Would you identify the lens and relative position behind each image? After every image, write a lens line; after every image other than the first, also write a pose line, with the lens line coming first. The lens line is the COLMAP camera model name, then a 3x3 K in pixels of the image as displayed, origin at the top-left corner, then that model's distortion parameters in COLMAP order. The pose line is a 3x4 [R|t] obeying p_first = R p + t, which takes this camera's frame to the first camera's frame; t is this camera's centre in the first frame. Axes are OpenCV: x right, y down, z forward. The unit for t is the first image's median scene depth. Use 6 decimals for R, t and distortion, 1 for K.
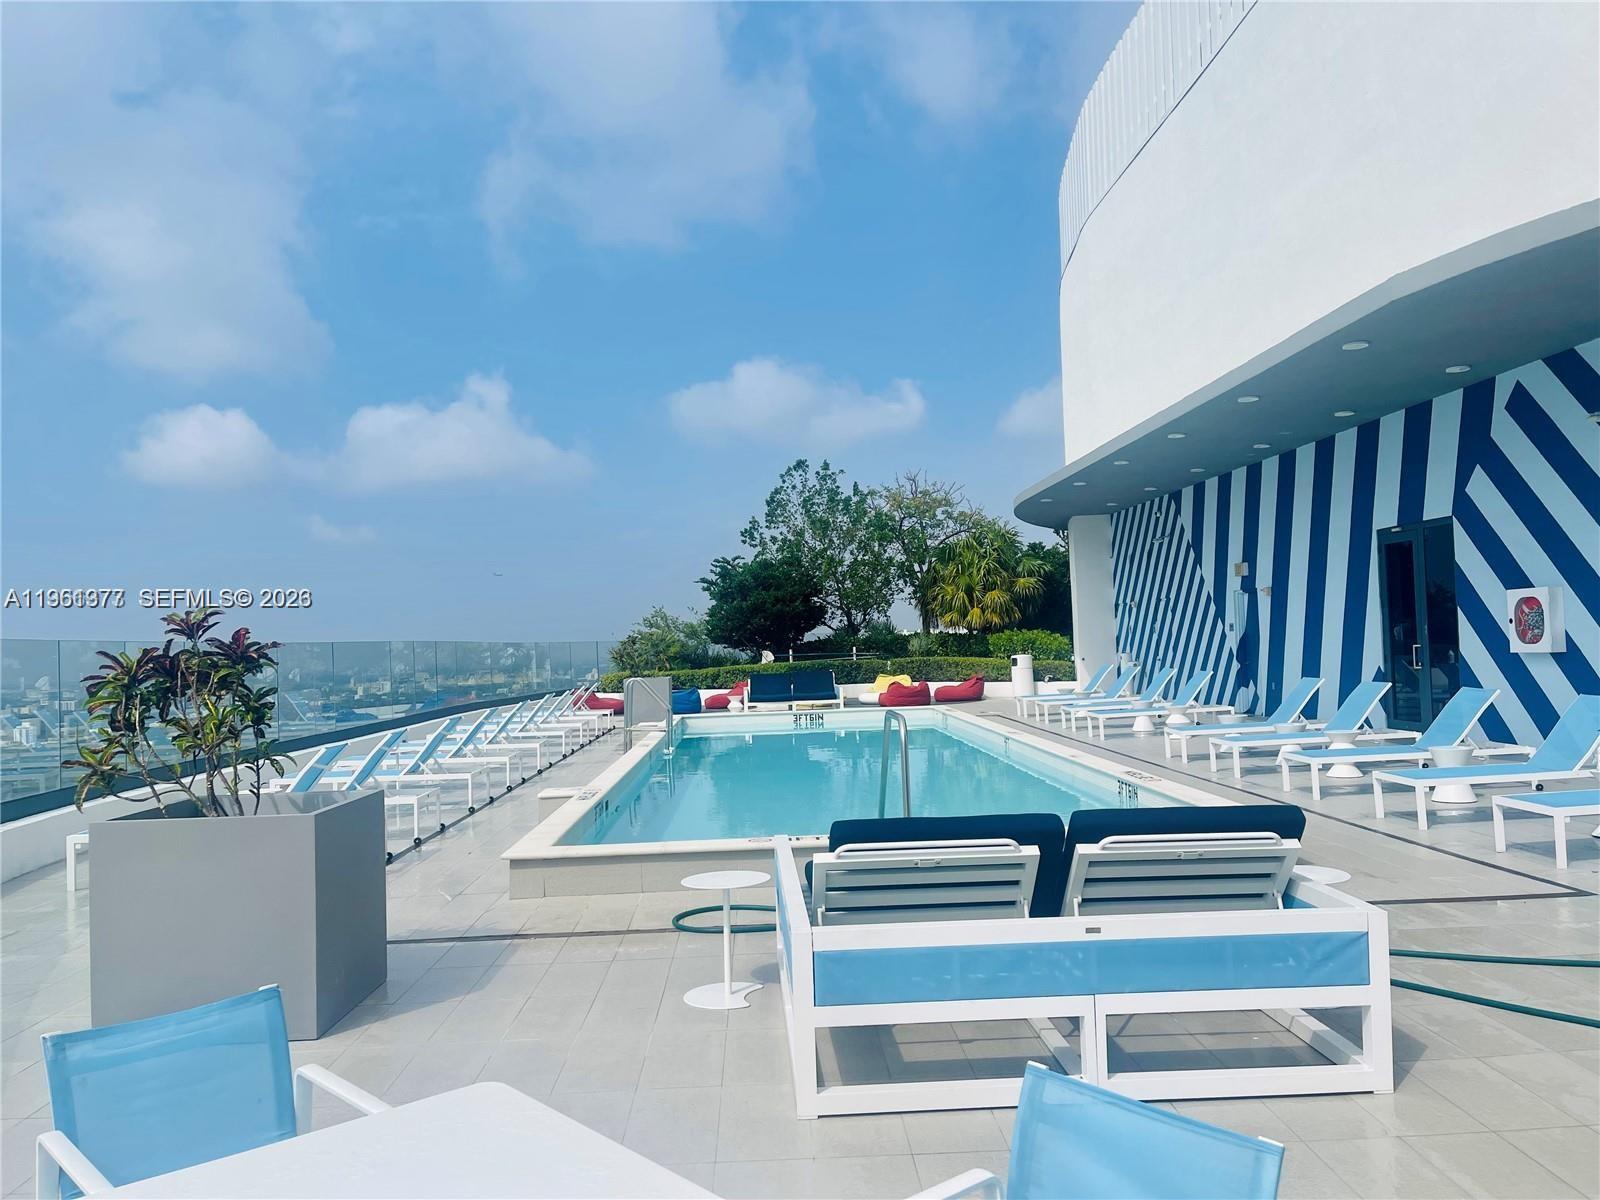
lens RADIAL K [[1196.7, 0, 802.4], [0, 1196.7, 621.3], [0, 0, 1]] dist [0.150057, 0.000819]
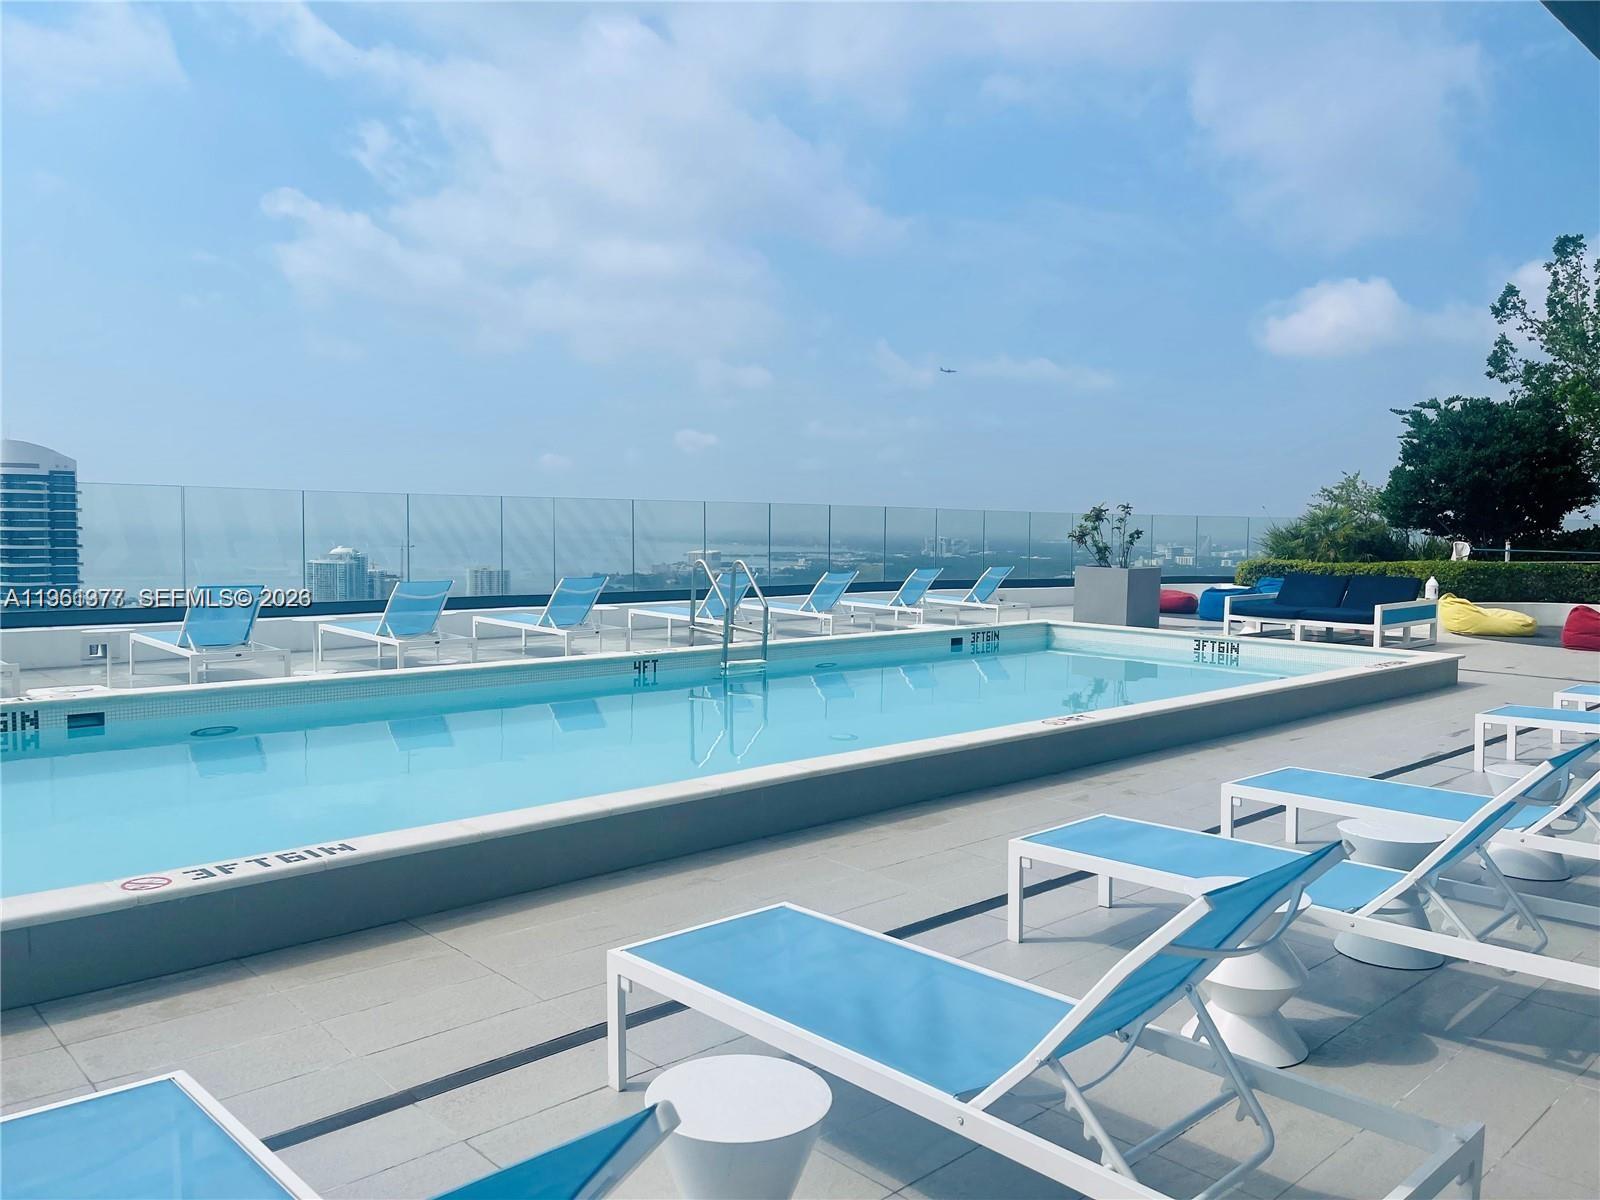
lens RADIAL K [[1214.3, 0, 803.6], [0, 1214.3, 603.0], [0, 0, 1]] dist [0.129268, -0.162831]
pose [[0.665124, 0.088989, -0.741411, 0.234222], [-0.021141, 0.994720, 0.100428, -0.002404], [0.746433, -0.051123, 0.663493, 0.277235]]
